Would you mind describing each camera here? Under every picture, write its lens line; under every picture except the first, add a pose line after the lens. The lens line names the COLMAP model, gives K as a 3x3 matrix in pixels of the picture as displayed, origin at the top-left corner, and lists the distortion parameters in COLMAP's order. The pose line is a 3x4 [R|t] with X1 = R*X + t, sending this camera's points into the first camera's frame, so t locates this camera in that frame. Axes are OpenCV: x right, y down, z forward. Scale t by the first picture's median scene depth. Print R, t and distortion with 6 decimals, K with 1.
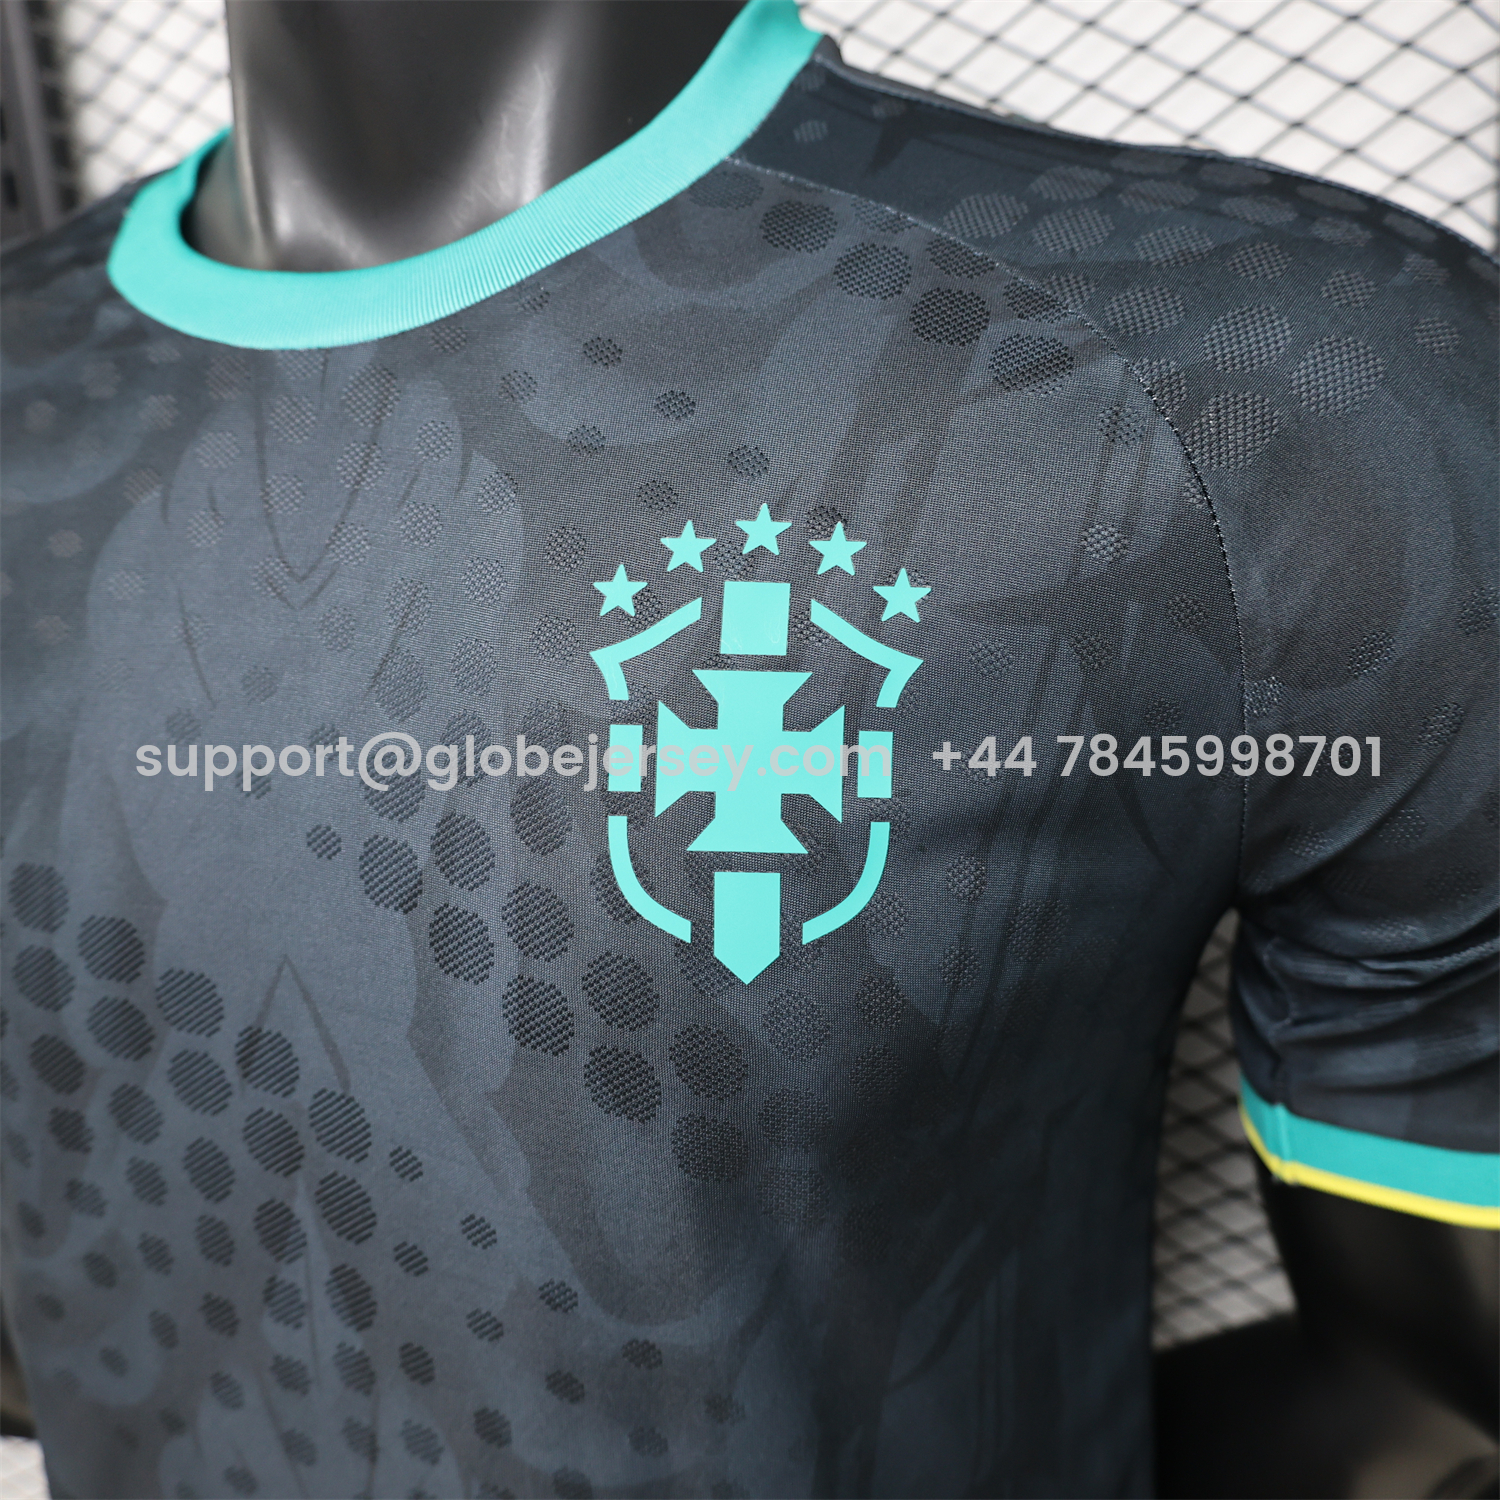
lens RADIAL K [[1342.8, 0, 750.0], [0, 1342.8, 750.0], [0, 0, 1]] dist [-0.008663, 0.191319]
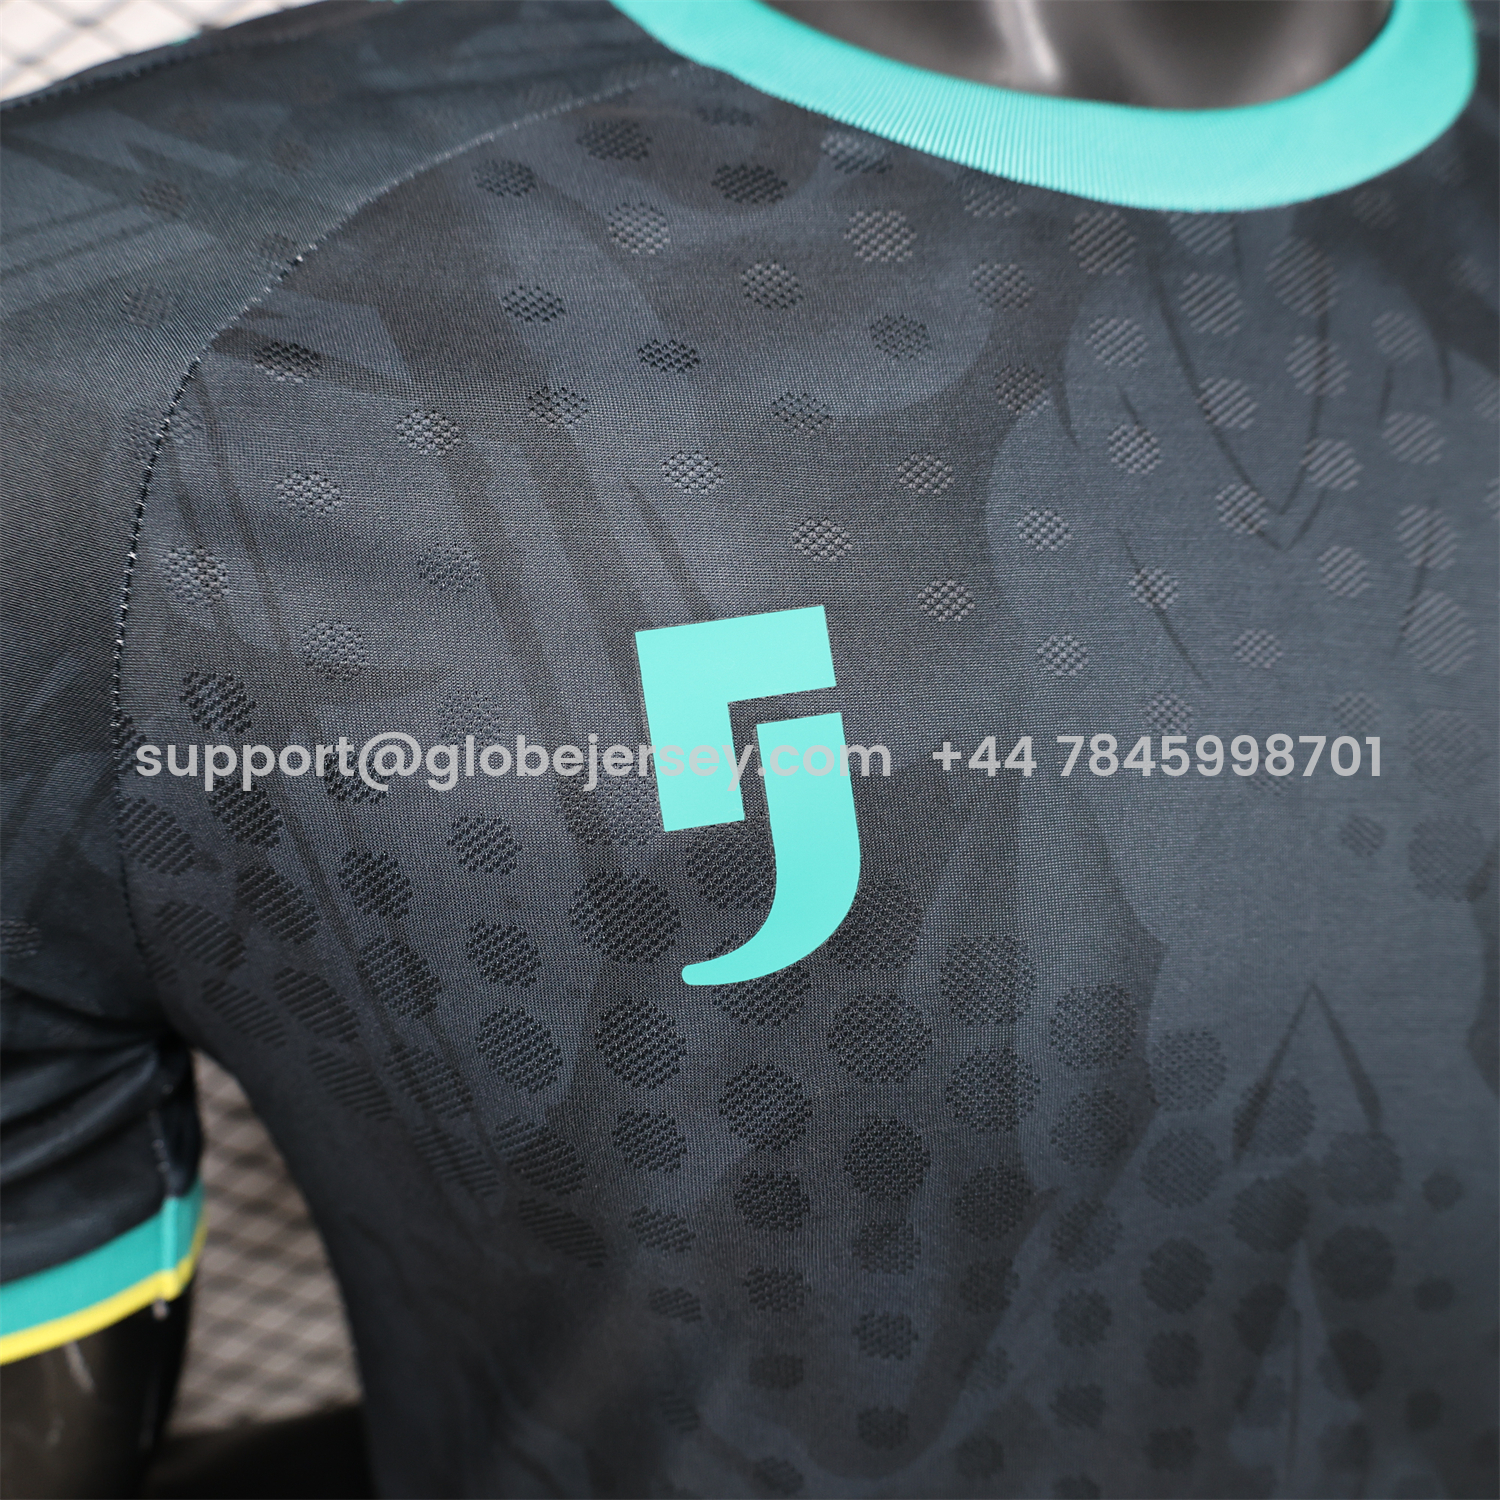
lens RADIAL K [[1415.6, 0, 753.0], [0, 1415.6, 705.3], [0, 0, 1]] dist [0.000834, 0.009342]
pose [[0.842184, -0.111836, 0.527465, -1.152783], [0.089464, 0.993677, 0.067841, -0.108916], [-0.531717, -0.009945, 0.846864, 0.513309]]
